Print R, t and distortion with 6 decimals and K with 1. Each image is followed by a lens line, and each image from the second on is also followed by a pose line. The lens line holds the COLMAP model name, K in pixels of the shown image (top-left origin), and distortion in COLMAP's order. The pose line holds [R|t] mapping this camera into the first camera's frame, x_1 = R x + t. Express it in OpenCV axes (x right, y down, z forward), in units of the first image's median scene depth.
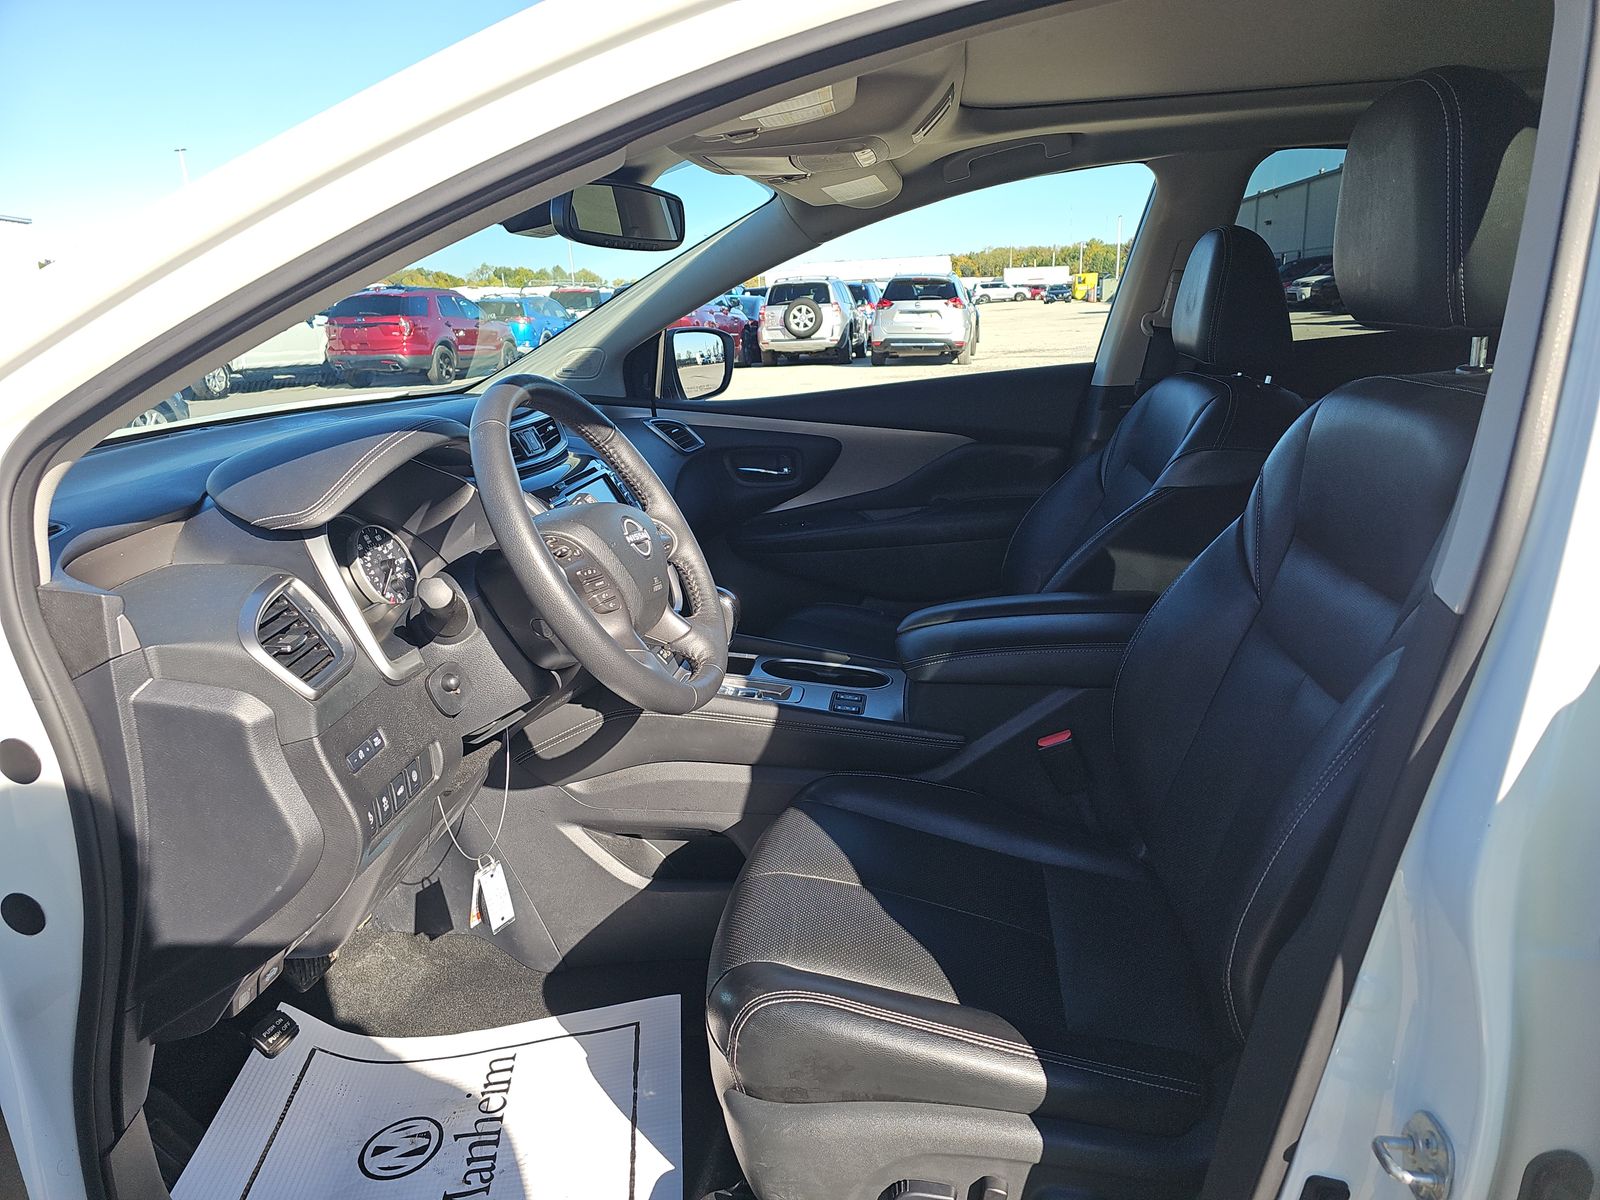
lens RADIAL K [[1071.6, 0, 797.2], [0, 1071.6, 607.2], [0, 0, 1]] dist [0.025770, -0.019711]
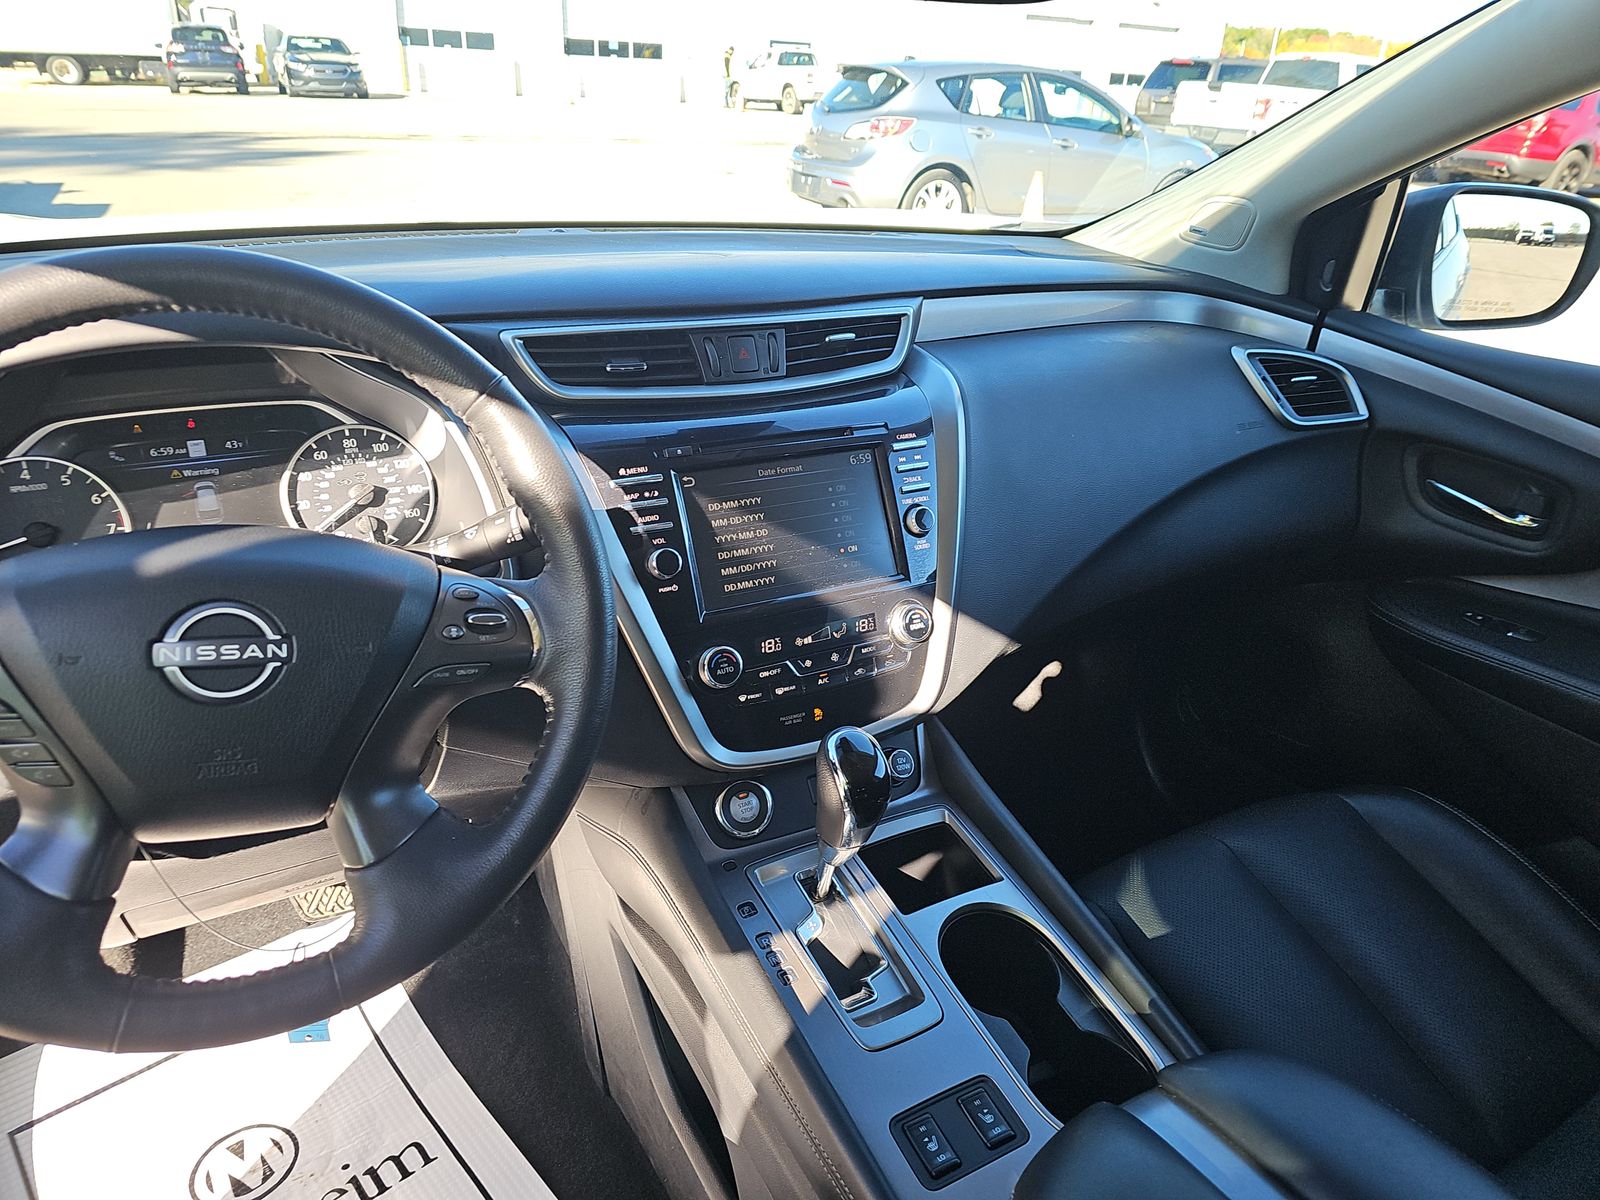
lens RADIAL K [[1071.6, 0, 803.5], [0, 1071.6, 584.0], [0, 0, 1]] dist [0.025770, -0.019711]
pose [[0.584521, 0.413202, -0.698283, 0.156828], [-0.292178, 0.910070, 0.293947, -0.153983], [0.756946, 0.032205, 0.652684, 0.453024]]
